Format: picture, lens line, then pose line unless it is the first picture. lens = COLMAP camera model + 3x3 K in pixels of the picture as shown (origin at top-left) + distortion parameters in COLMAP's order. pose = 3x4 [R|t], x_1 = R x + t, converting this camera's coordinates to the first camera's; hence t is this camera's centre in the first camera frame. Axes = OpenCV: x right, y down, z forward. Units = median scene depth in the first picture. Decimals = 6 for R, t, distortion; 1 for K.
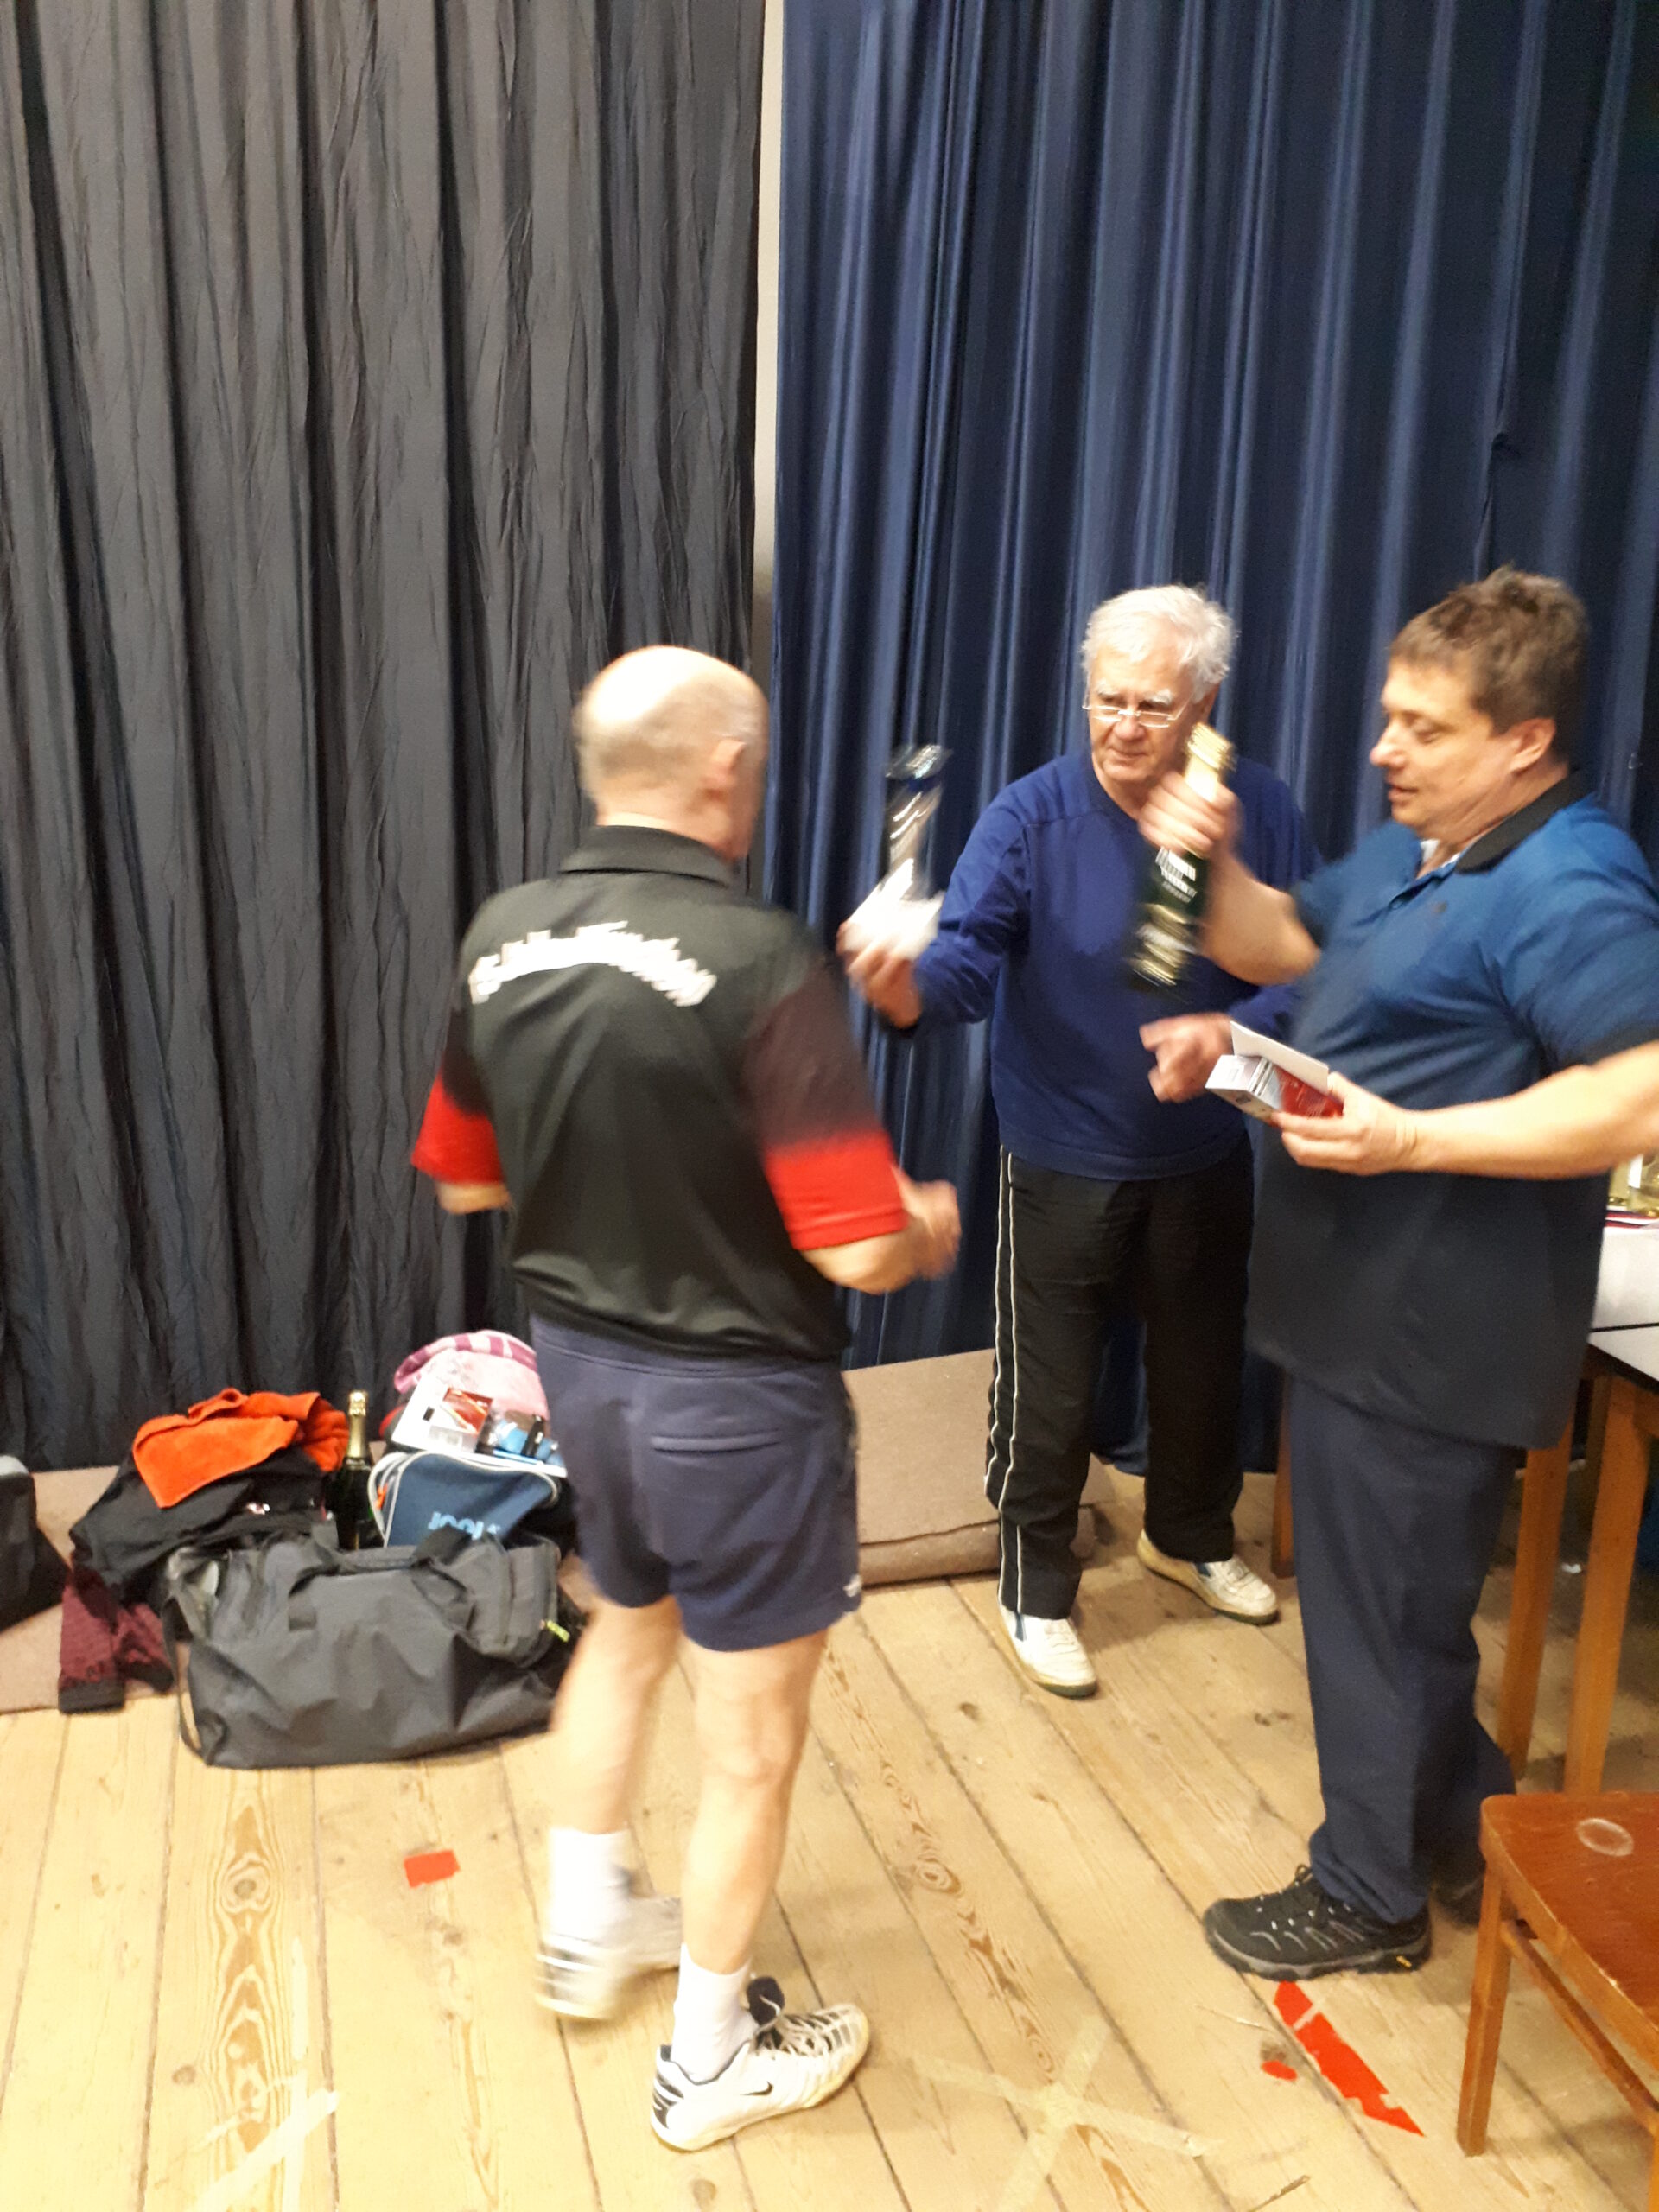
lens RADIAL K [[1742.2, 0, 823.2], [0, 1742.2, 1114.0], [0, 0, 1]] dist [-0.002402, 0.000136]
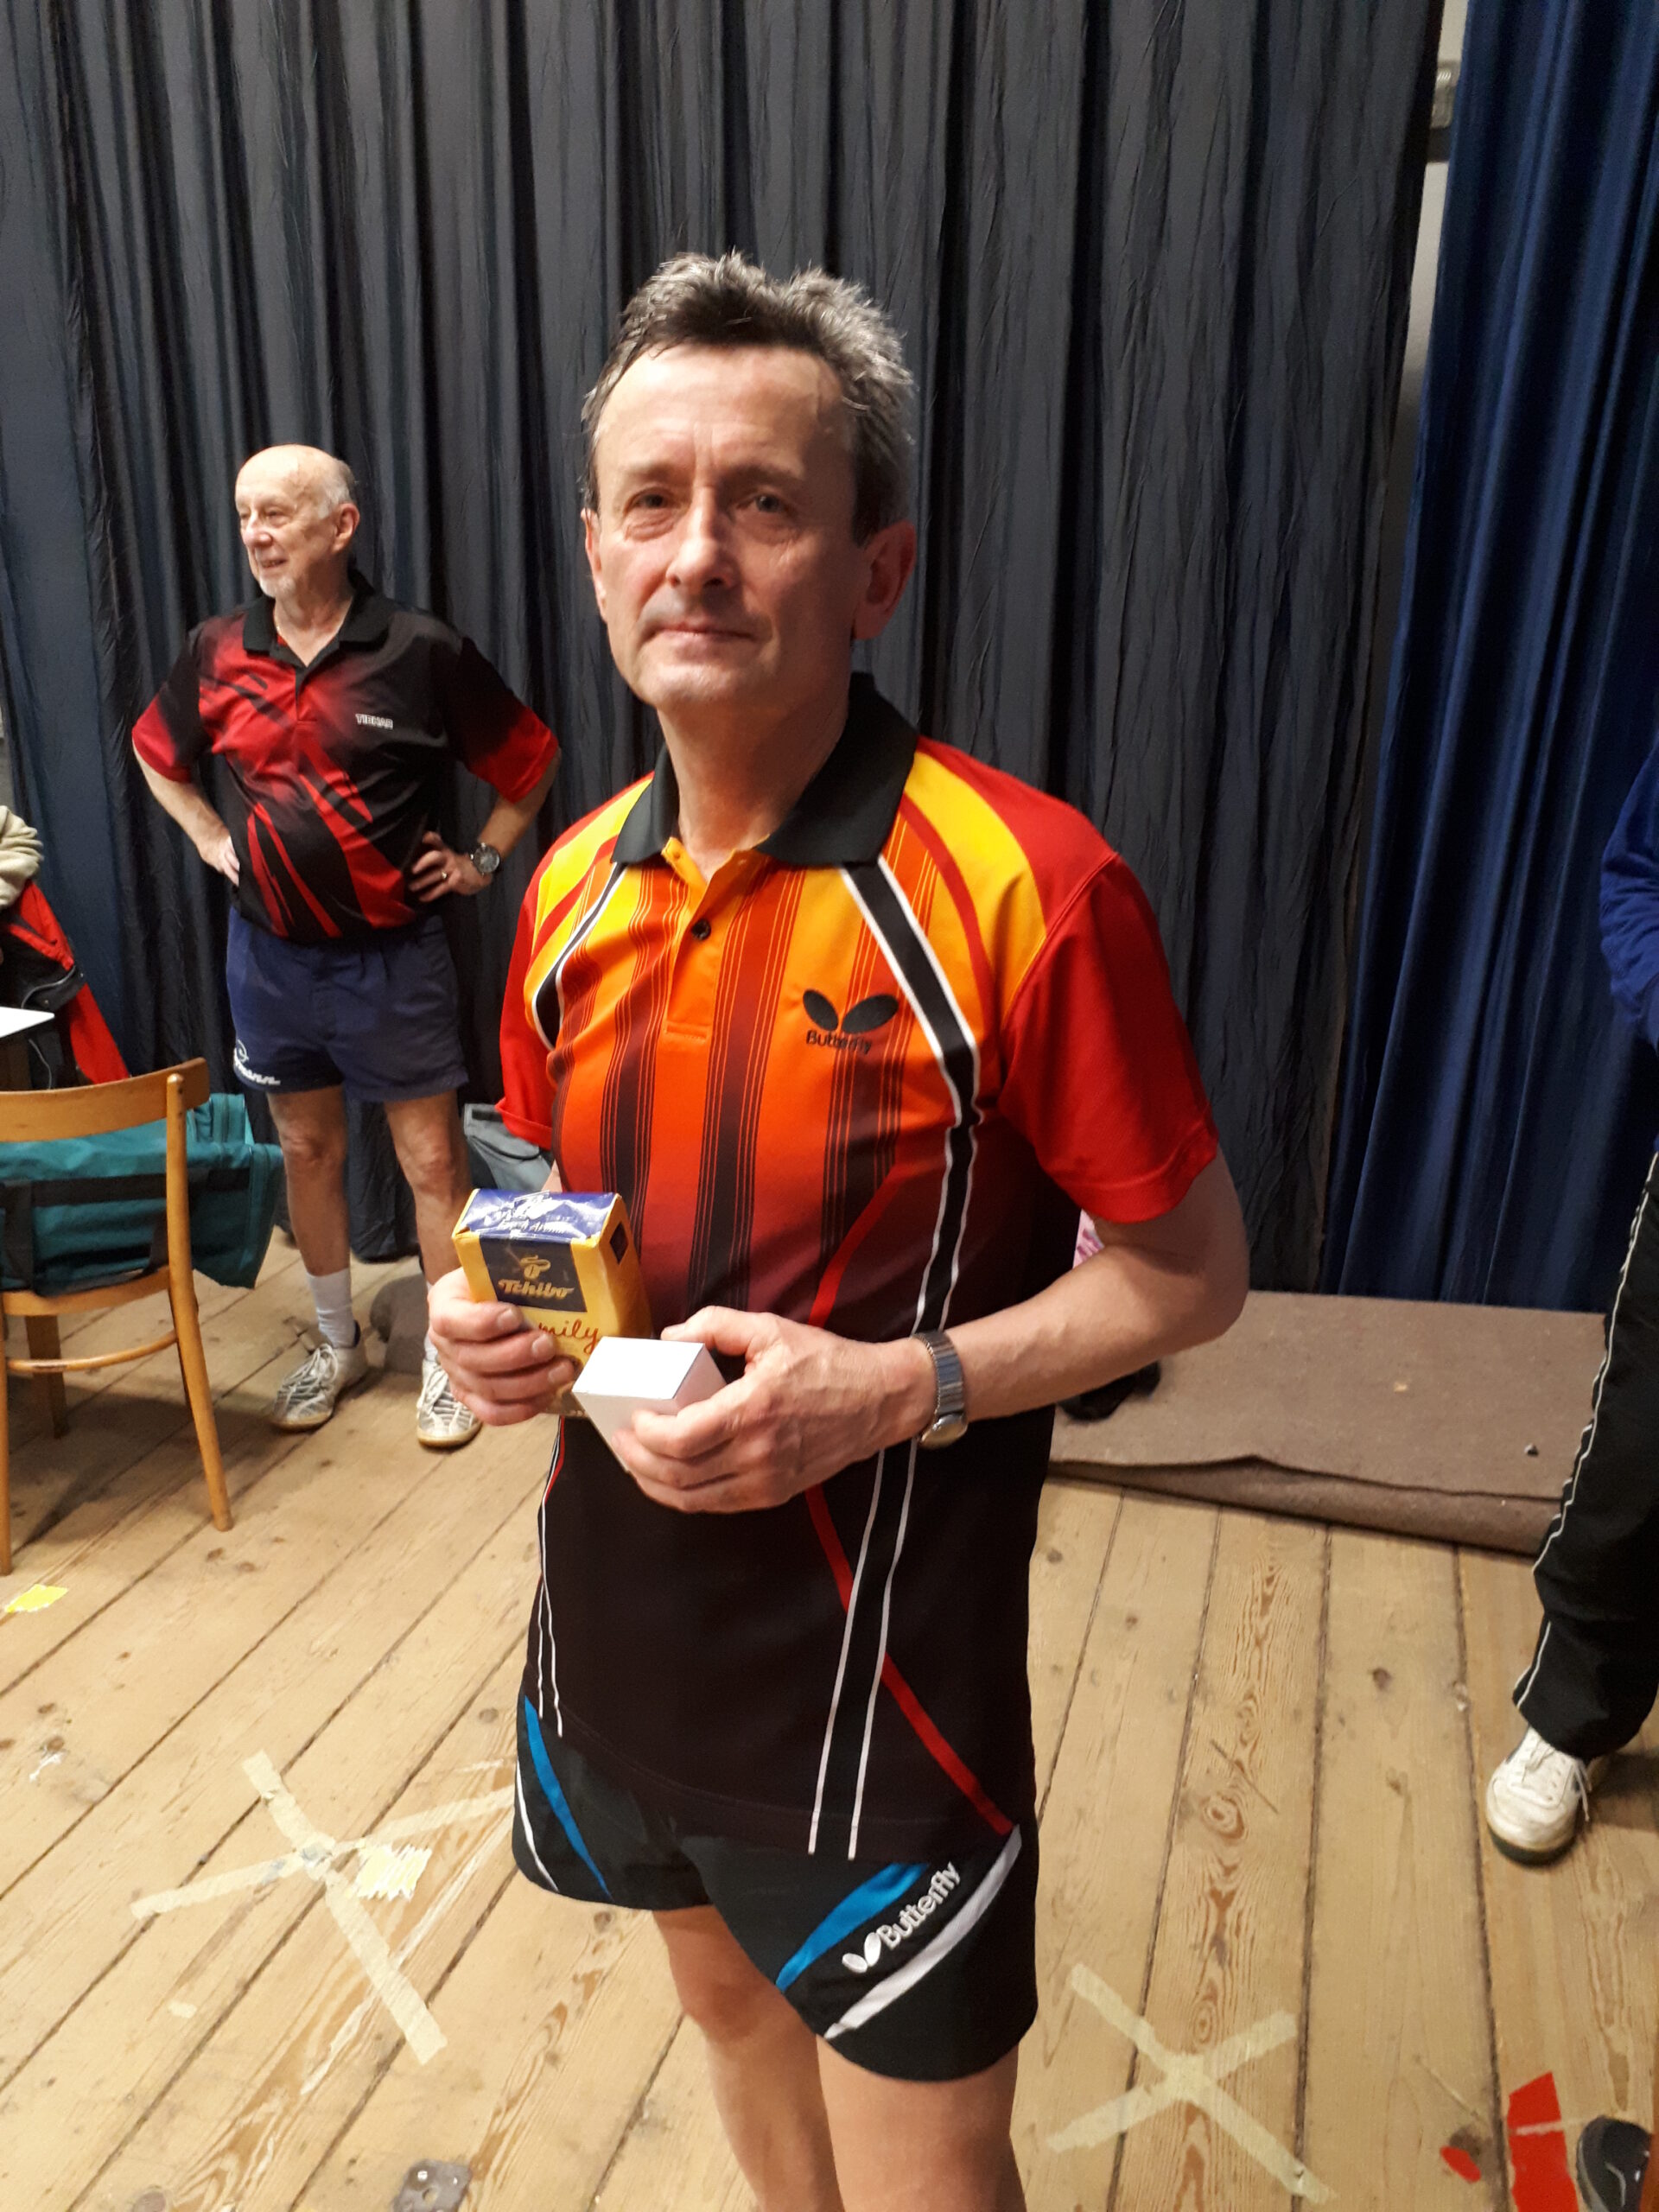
lens RADIAL K [[1743.9, 0, 873.0], [0, 1743.9, 1120.1], [0, 0, 1]] dist [0.009740, 0.003457]
pose [[0.841522, 0.168666, -0.513218, 0.281168], [-0.136882, 0.985582, 0.099460, 0.007788], [0.522594, -0.013448, 0.852476, 0.106998]]
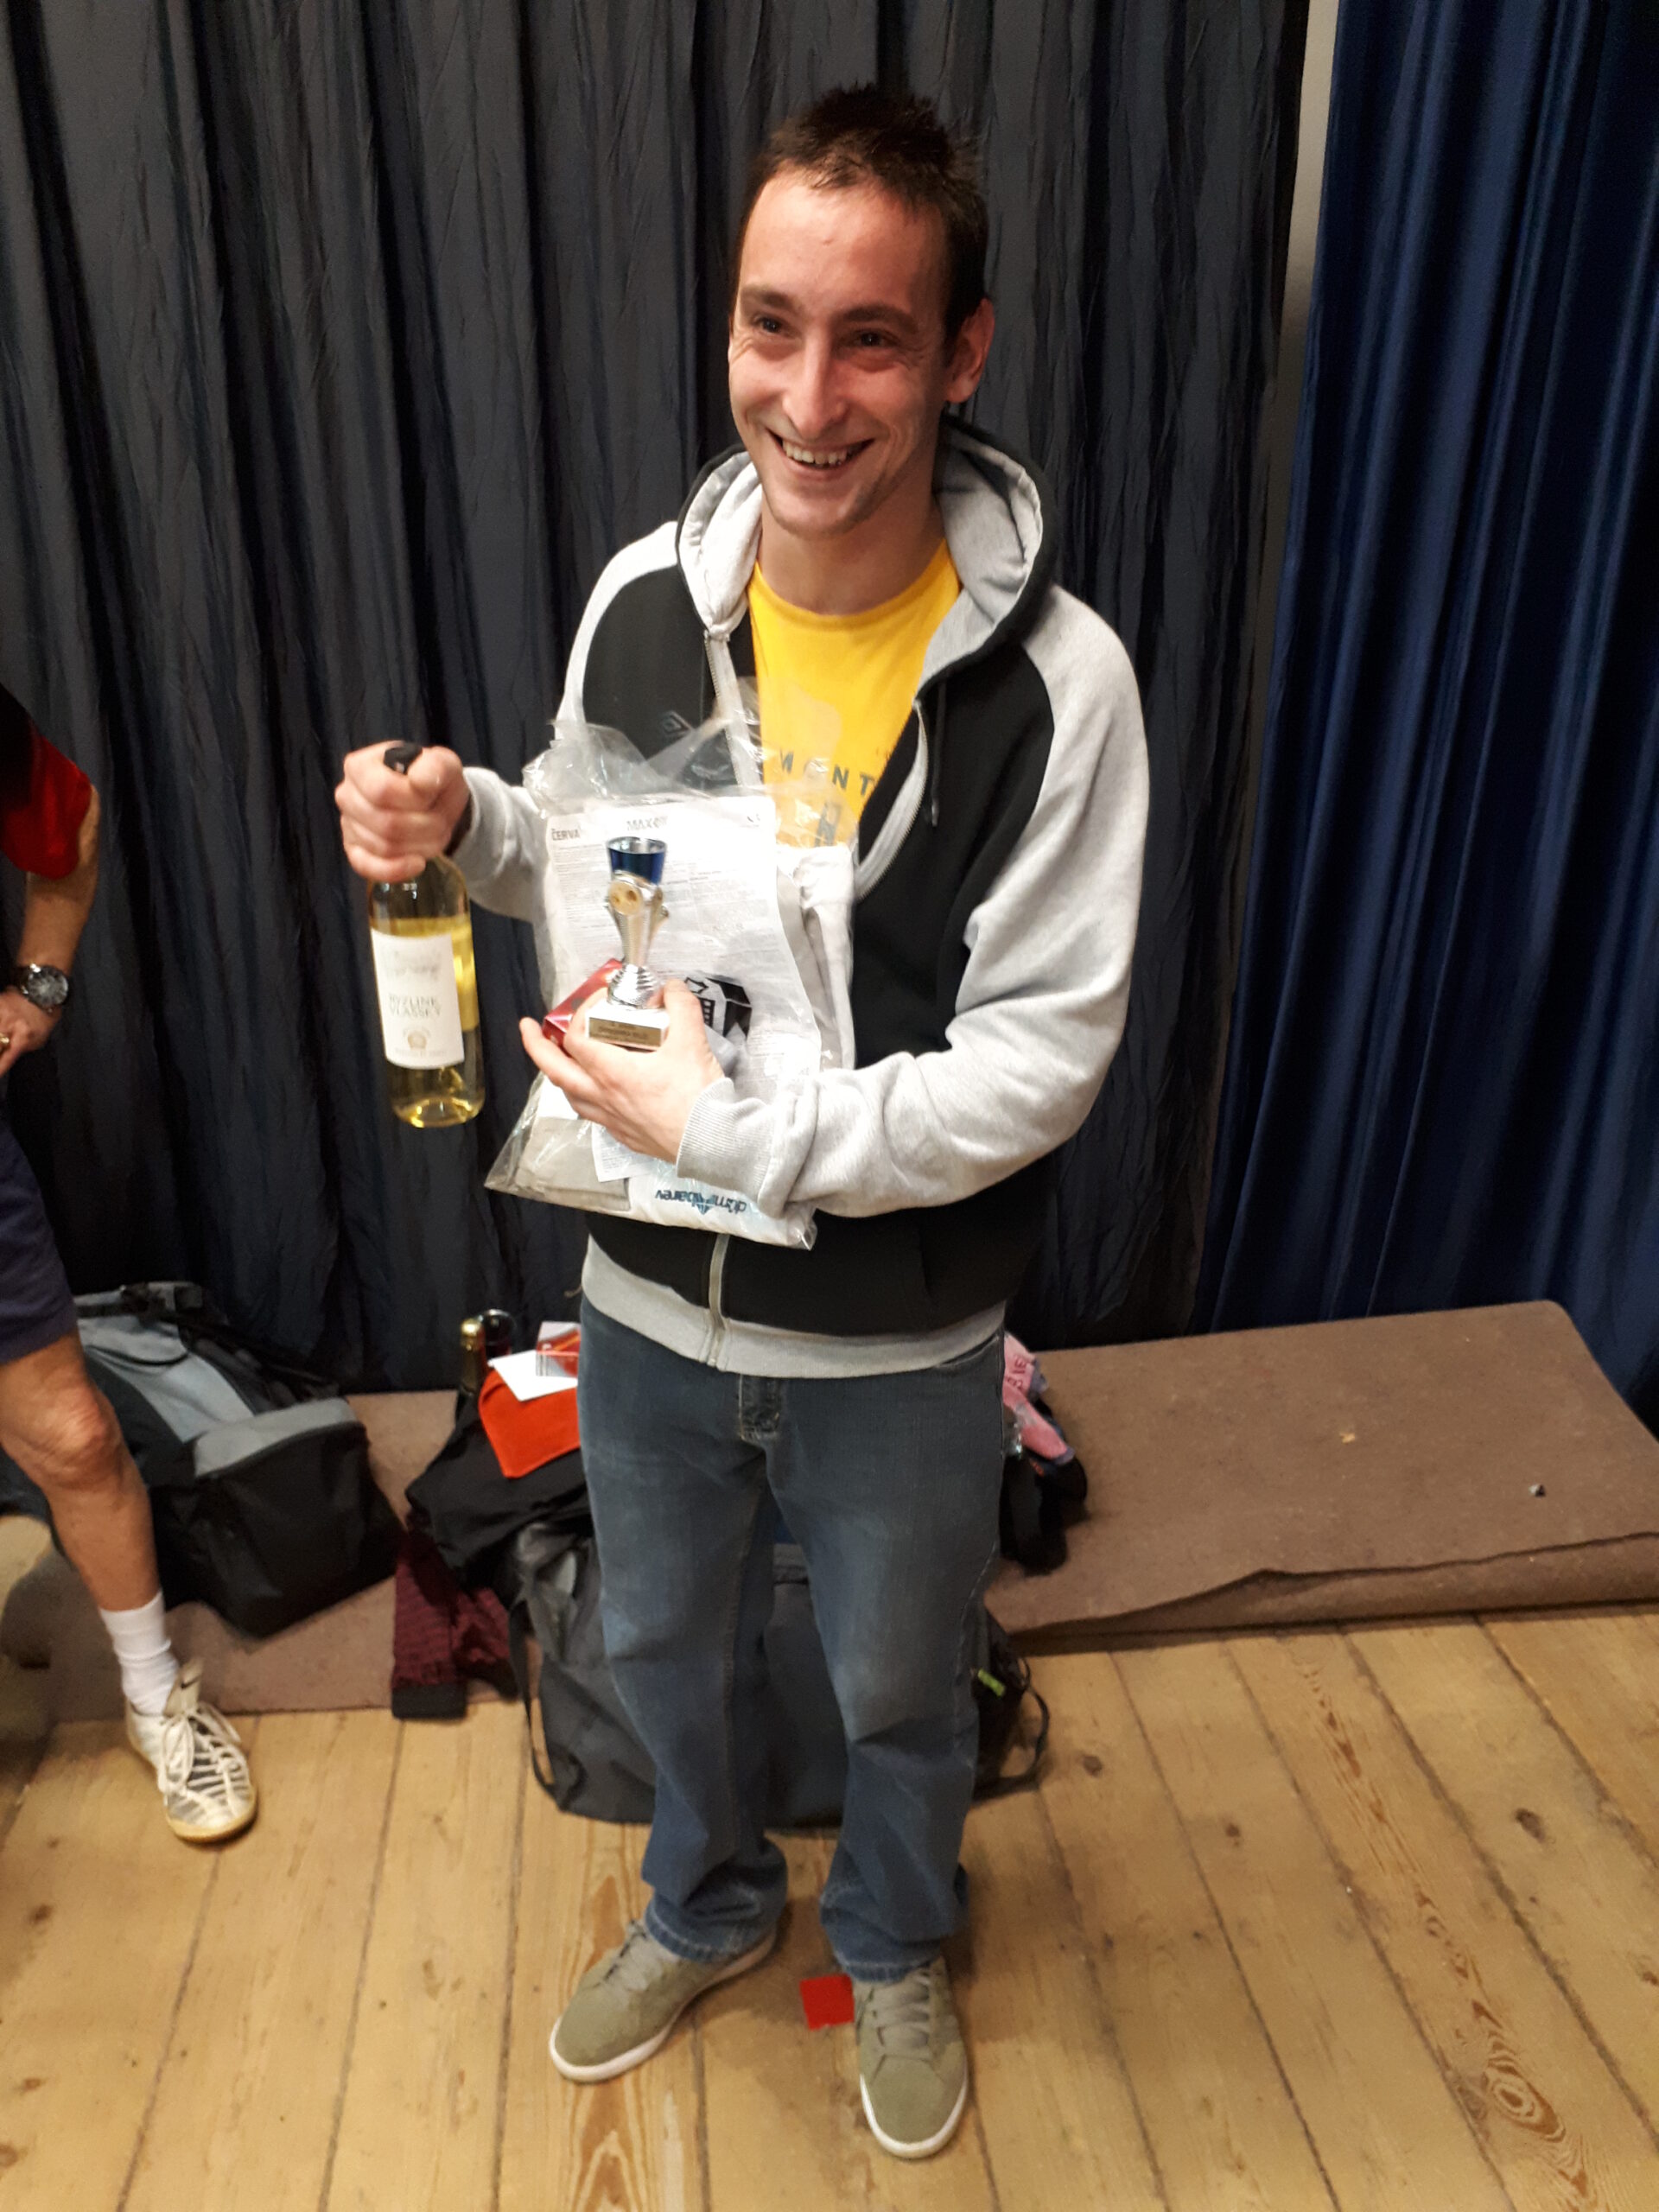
lens RADIAL K [[1757.8, 0, 839.0], [0, 1757.8, 1116.1], [0, 0, 1]] dist [-0.003878, -0.000401]
pose [[0.982508, 0.039191, -0.182049, -0.084404], [-0.019114, 0.993664, 0.110753, -0.039228], [0.185236, -0.105336, 0.977032, 0.242343]]
